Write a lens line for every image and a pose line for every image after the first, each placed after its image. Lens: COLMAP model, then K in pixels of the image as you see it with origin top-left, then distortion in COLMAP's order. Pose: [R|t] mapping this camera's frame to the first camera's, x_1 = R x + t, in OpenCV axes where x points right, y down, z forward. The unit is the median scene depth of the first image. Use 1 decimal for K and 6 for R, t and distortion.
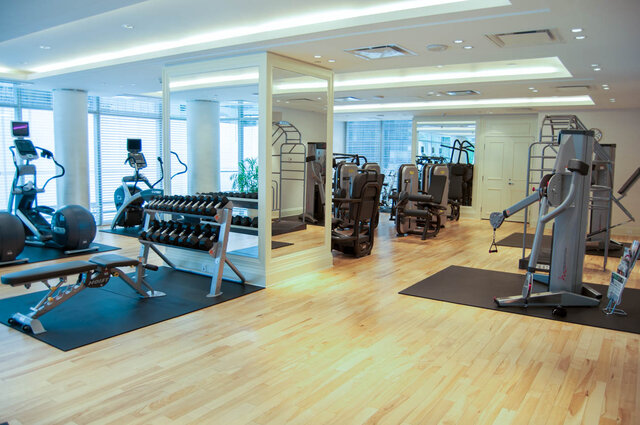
lens RADIAL K [[512.0, 0, 320.0], [0, 512.0, 212.5], [0, 0, 1]] dist [-0.075161, 0.002726]
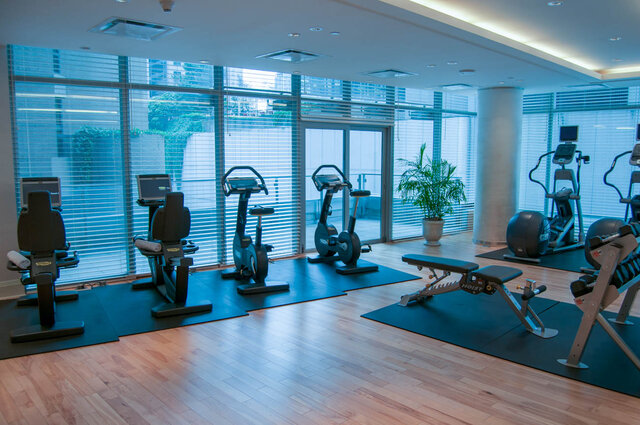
lens RADIAL K [[512.0, 0, 320.0], [0, 512.0, 212.5], [0, 0, 1]] dist [-0.075161, 0.002726]
pose [[-0.219021, 0.094934, -0.971091, 0.589165], [-0.112615, 0.986145, 0.121805, -0.097521], [0.969199, 0.136037, -0.205296, 0.929402]]
